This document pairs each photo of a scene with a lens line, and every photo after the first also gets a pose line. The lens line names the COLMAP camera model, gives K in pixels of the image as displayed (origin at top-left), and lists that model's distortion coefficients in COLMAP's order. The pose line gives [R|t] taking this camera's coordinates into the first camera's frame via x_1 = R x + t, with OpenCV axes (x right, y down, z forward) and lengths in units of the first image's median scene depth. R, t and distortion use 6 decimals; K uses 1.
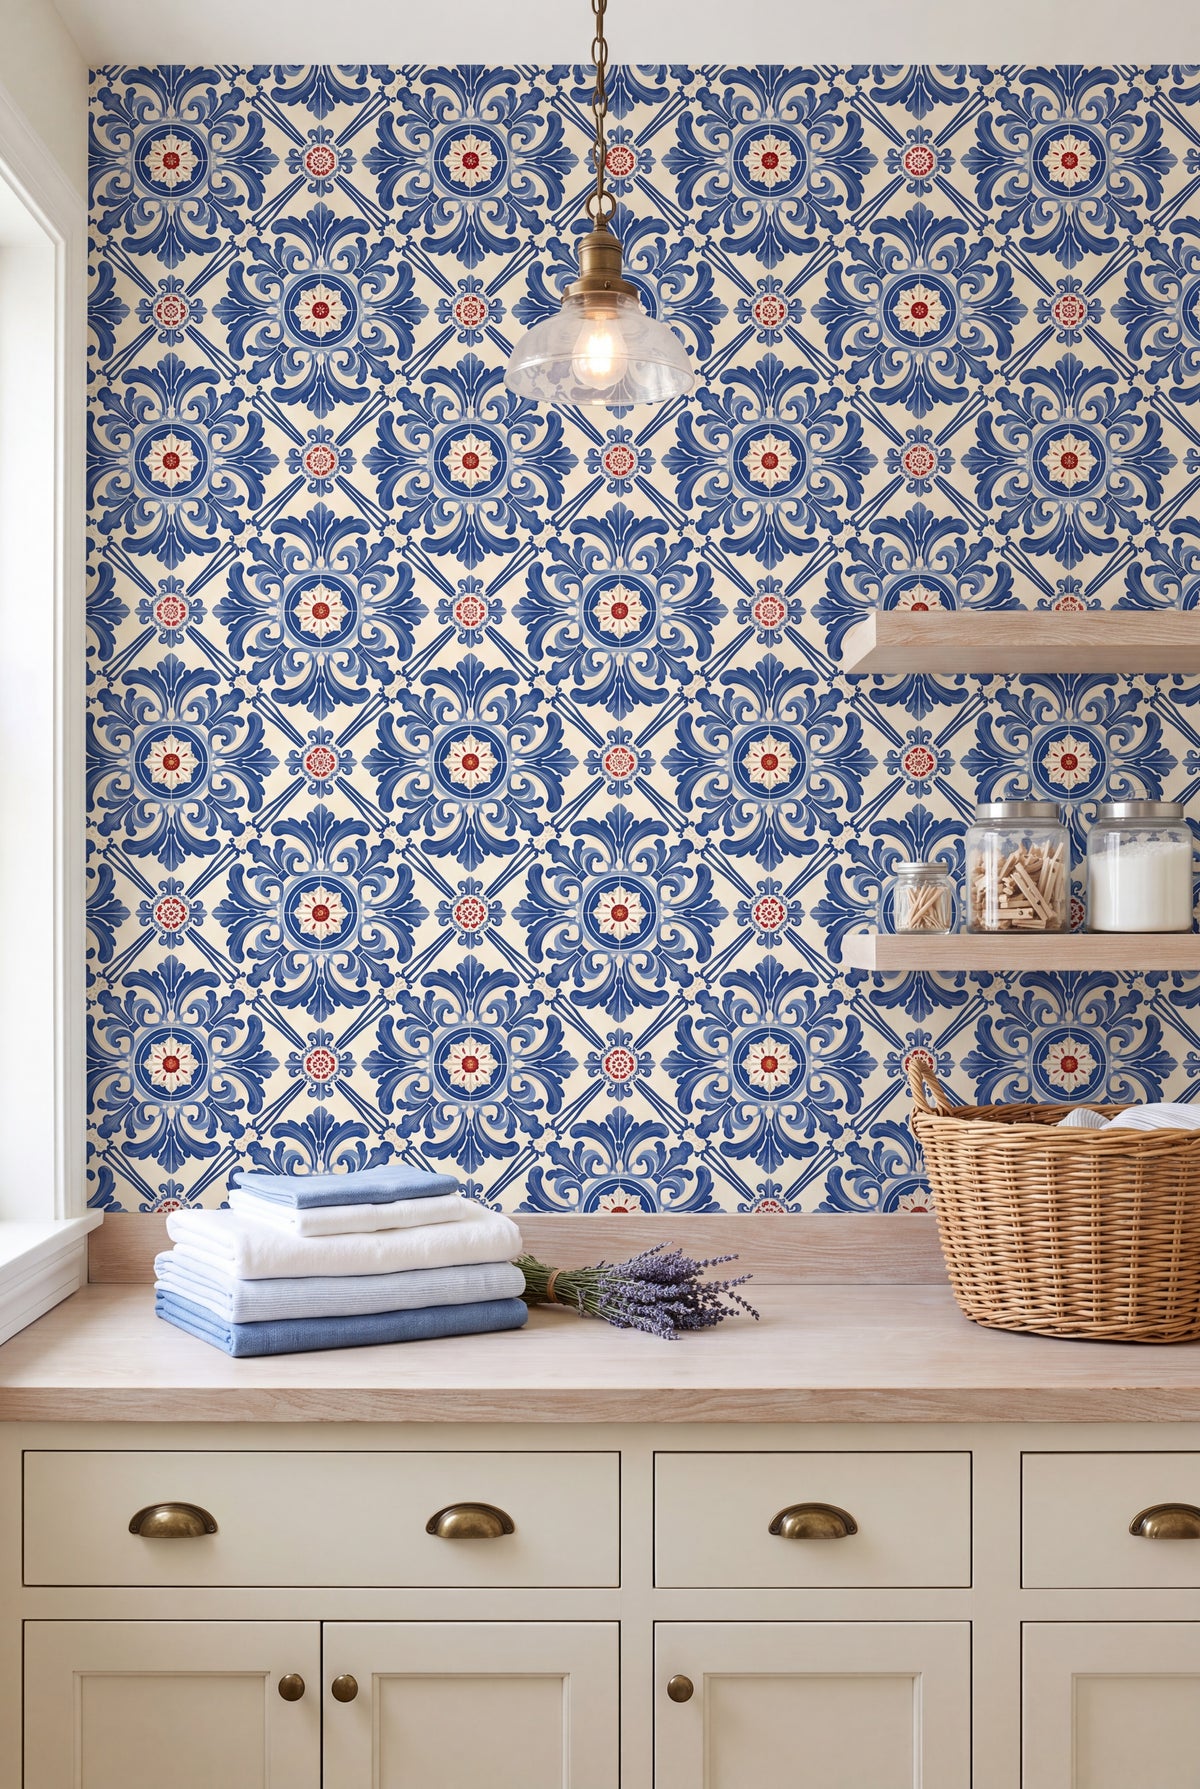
lens RADIAL K [[2259.9, 0, 600.0], [0, 2259.9, 894.5], [0, 0, 1]] dist [0.008867, -0.005507]
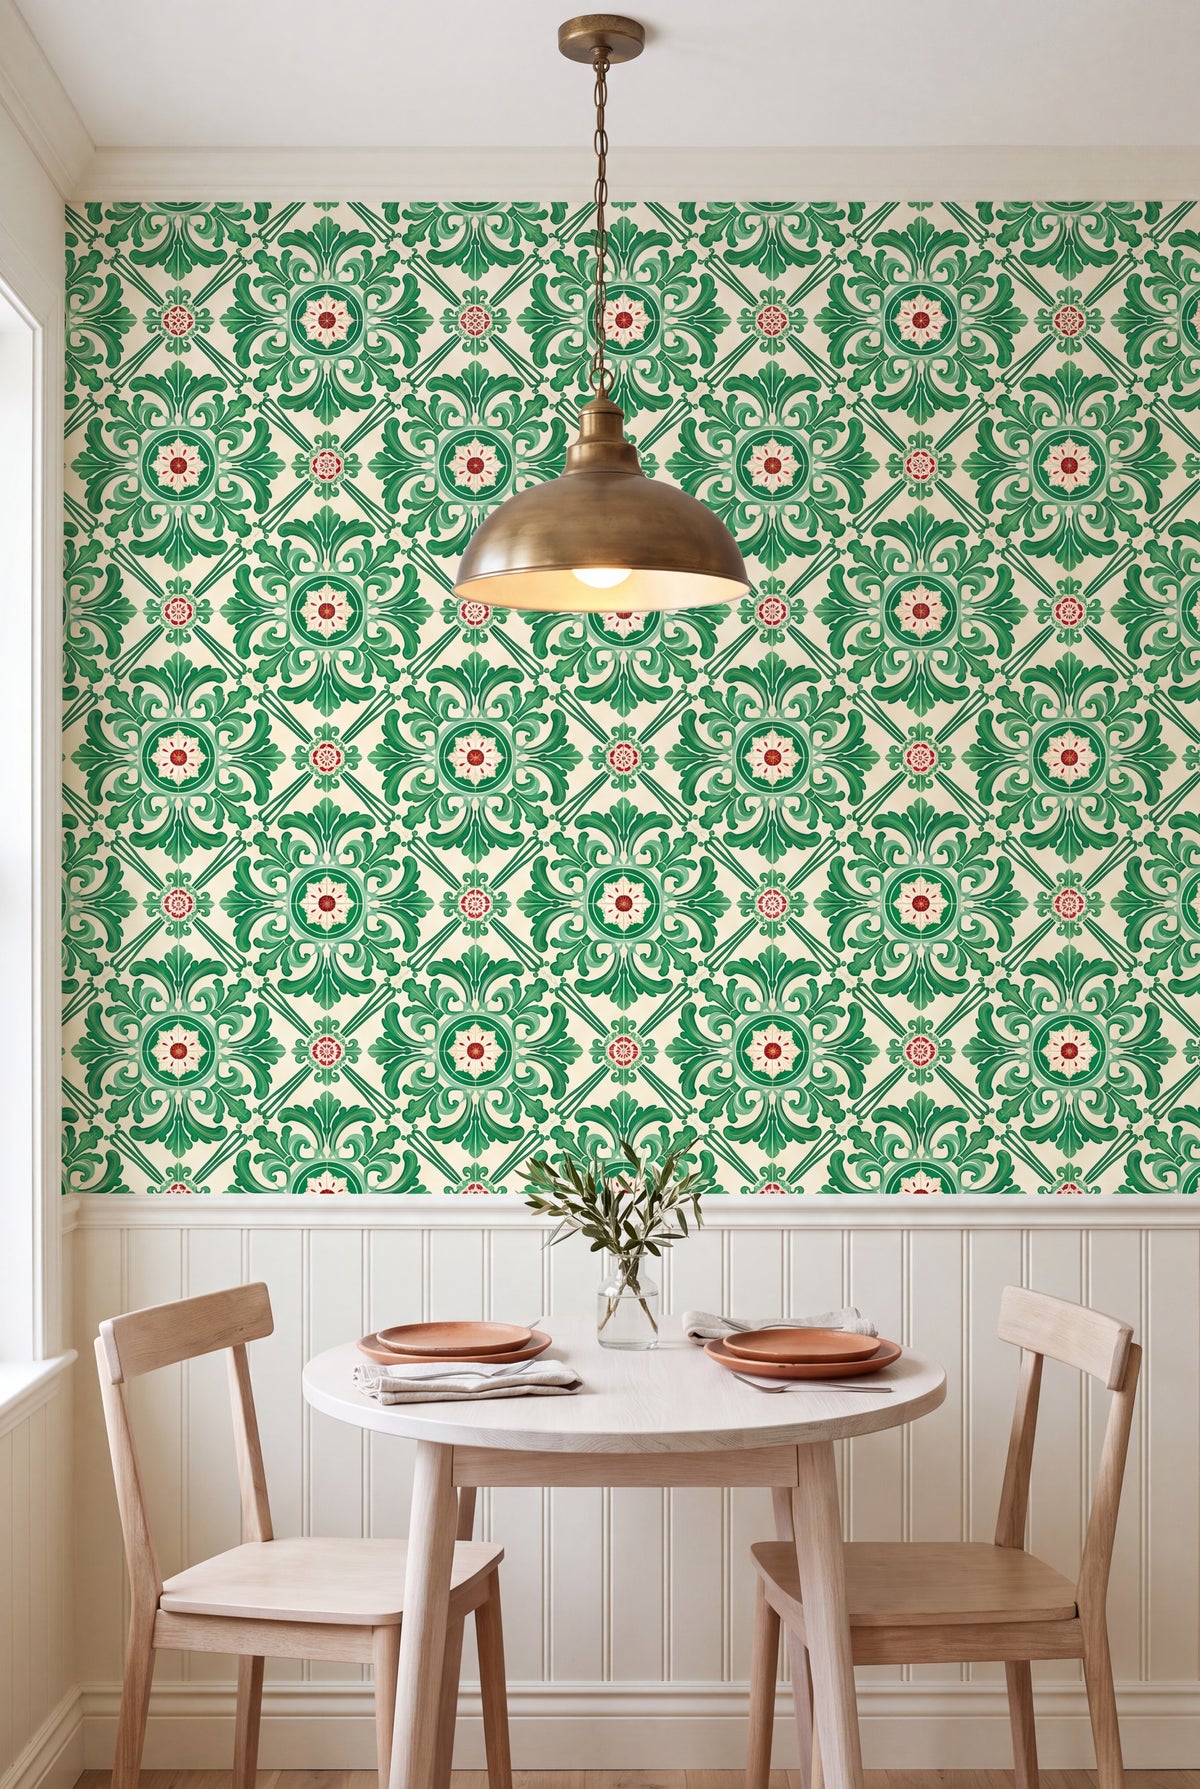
lens RADIAL K [[2244.0, 0, 600.0], [0, 2244.0, 894.5], [0, 0, 1]] dist [-0.013349, -0.003717]
pose [[0.999998, -0.000660, -0.001846, 0.000087], [0.000667, 0.999992, 0.003911, -0.134902], [0.001844, -0.003912, 0.999991, 0.000365]]
